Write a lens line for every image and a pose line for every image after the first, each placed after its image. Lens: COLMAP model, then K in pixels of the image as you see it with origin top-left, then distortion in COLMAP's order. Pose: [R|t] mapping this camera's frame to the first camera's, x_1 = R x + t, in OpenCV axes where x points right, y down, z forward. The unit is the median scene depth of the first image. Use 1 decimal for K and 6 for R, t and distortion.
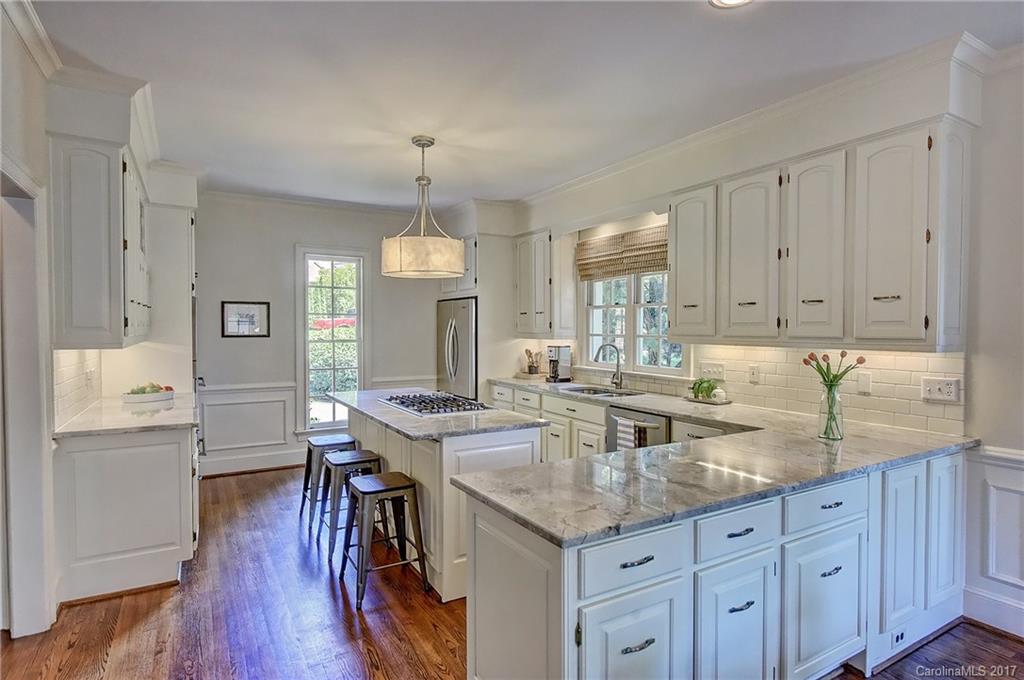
lens RADIAL K [[546.2, 0, 513.4], [0, 546.2, 338.0], [0, 0, 1]] dist [-0.001451, -0.000069]
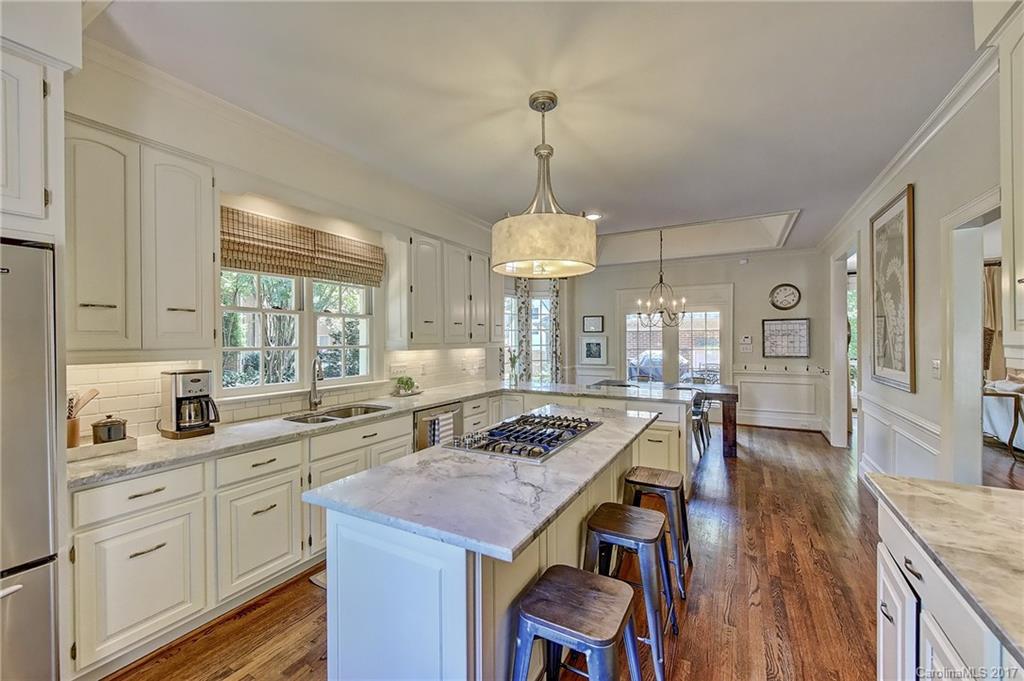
lens RADIAL K [[407.3, 0, 513.2], [0, 407.3, 340.2], [0, 0, 1]] dist [0.000324, 0.000008]
pose [[-0.501945, -0.009898, 0.864843, -0.609532], [0.011616, 0.999767, 0.018184, -0.027815], [-0.864822, 0.019173, -0.501713, 1.243263]]
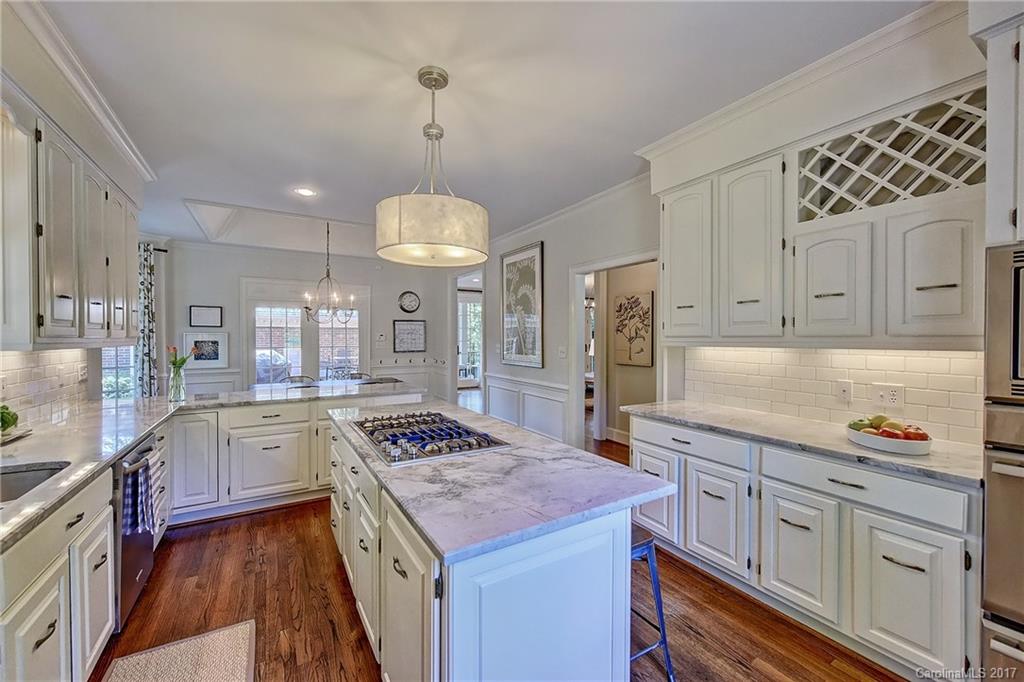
lens RADIAL K [[408.2, 0, 514.1], [0, 408.2, 341.5], [0, 0, 1]] dist [-0.000556, -0.000068]
pose [[-0.999884, -0.008824, -0.012389, -0.244070], [-0.009096, 0.999714, 0.022096, -0.016405], [0.012191, 0.022206, -0.999679, 1.457731]]
